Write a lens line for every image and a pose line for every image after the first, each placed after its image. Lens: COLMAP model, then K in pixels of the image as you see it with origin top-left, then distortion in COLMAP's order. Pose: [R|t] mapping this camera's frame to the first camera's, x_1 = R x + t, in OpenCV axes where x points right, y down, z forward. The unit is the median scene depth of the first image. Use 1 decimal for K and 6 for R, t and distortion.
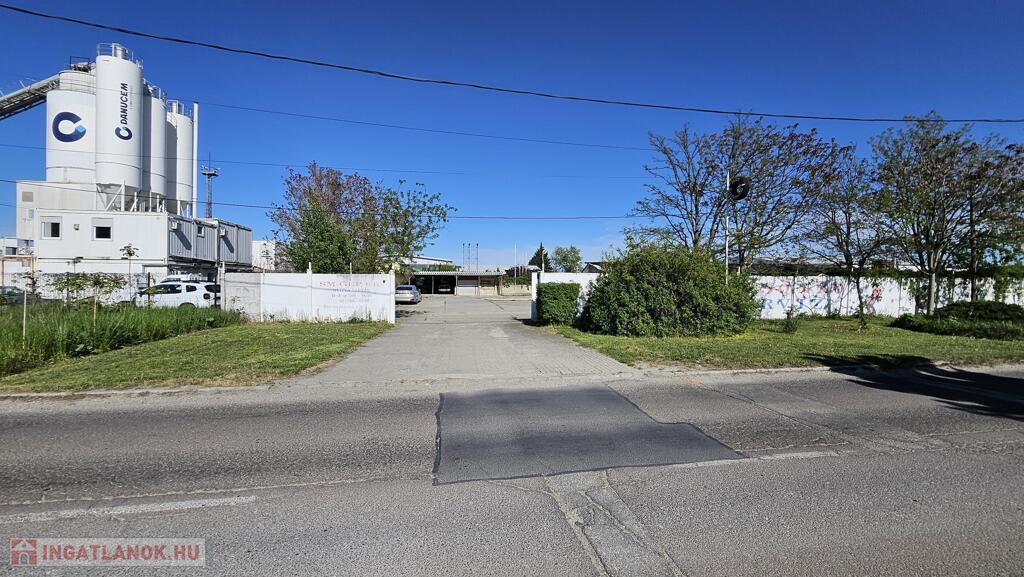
lens RADIAL K [[407.0, 0, 515.8], [0, 407.0, 285.1], [0, 0, 1]] dist [-0.009843, -0.000126]
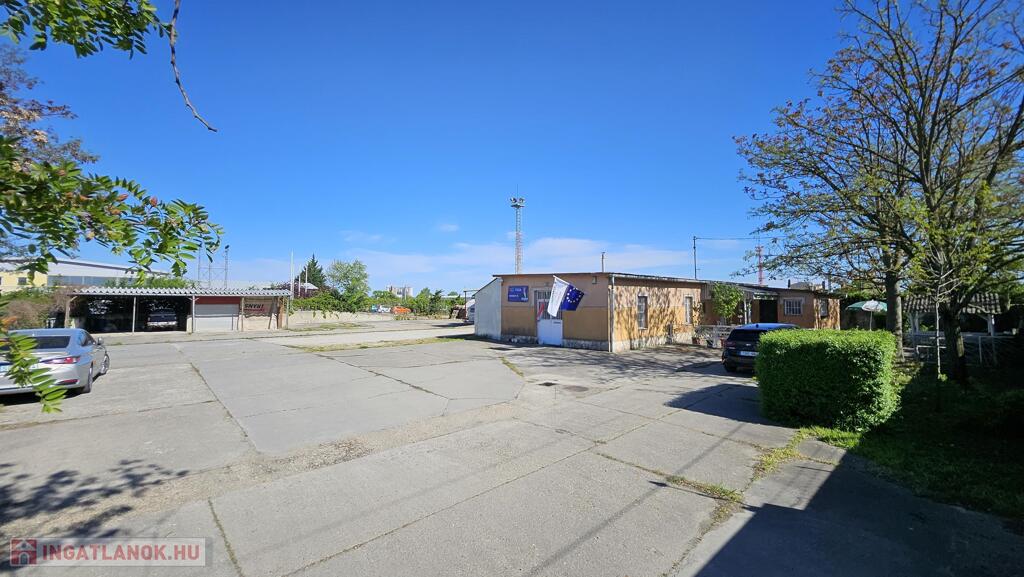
lens RADIAL K [[407.0, 0, 509.2], [0, 407.0, 283.9], [0, 0, 1]] dist [-0.009843, -0.000126]
pose [[0.852278, 0.015695, 0.522854, -0.249155], [0.012285, 0.998673, -0.050004, -0.029362], [-0.522945, 0.049041, 0.850954, 1.181352]]
